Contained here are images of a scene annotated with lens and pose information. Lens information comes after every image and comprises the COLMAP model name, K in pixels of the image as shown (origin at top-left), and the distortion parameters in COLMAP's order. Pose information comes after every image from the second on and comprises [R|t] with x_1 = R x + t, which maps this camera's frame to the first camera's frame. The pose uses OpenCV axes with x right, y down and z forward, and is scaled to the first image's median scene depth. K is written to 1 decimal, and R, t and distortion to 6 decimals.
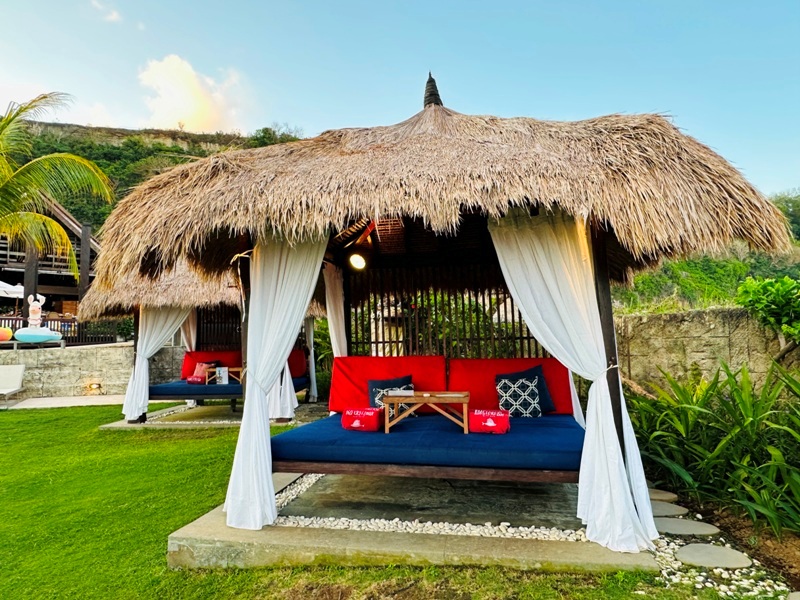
lens RADIAL K [[517.6, 0, 400.0], [0, 517.6, 300.0], [0, 0, 1]] dist [0.001526, -0.001021]
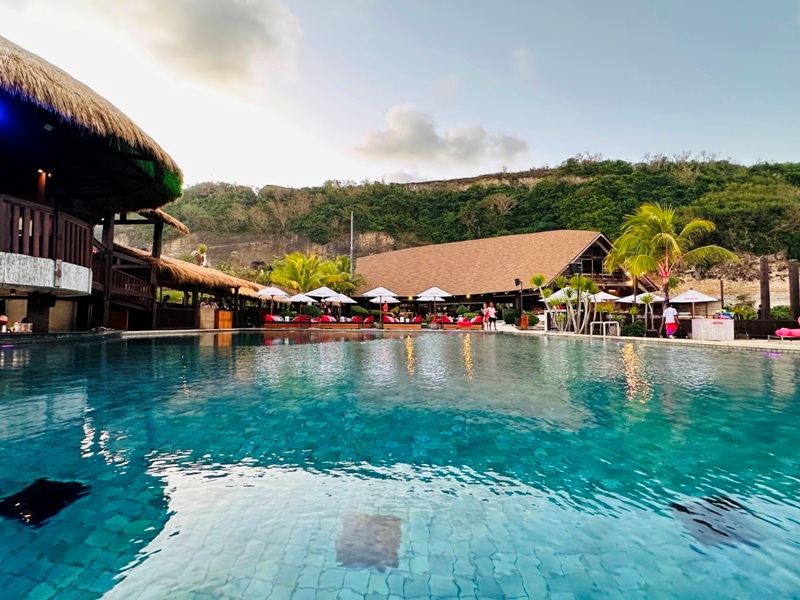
lens RADIAL K [[403.6, 0, 400.0], [0, 403.6, 300.0], [0, 0, 1]] dist [-0.007317, 0.000385]
pose [[0.861236, -0.018300, -0.507876, -0.130427], [0.029655, 0.999458, 0.014274, -0.009780], [0.507339, -0.027354, 0.861312, -0.086326]]
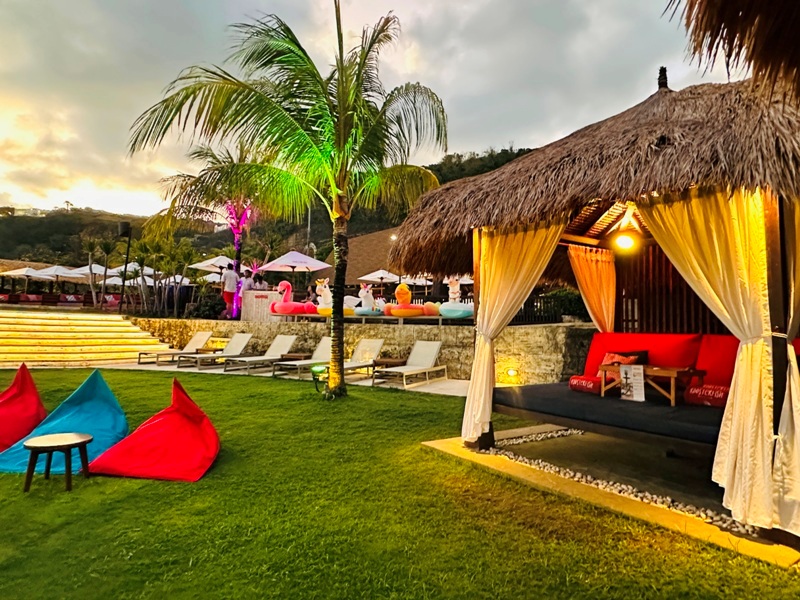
lens RADIAL K [[484.4, 0, 400.0], [0, 484.4, 300.0], [0, 0, 1]] dist [0.001341, 0.000057]
pose [[0.596840, -0.017550, -0.802168, -0.006886], [0.031081, 0.999516, 0.001258, 0.003909], [0.801758, -0.025683, 0.597097, 0.035097]]
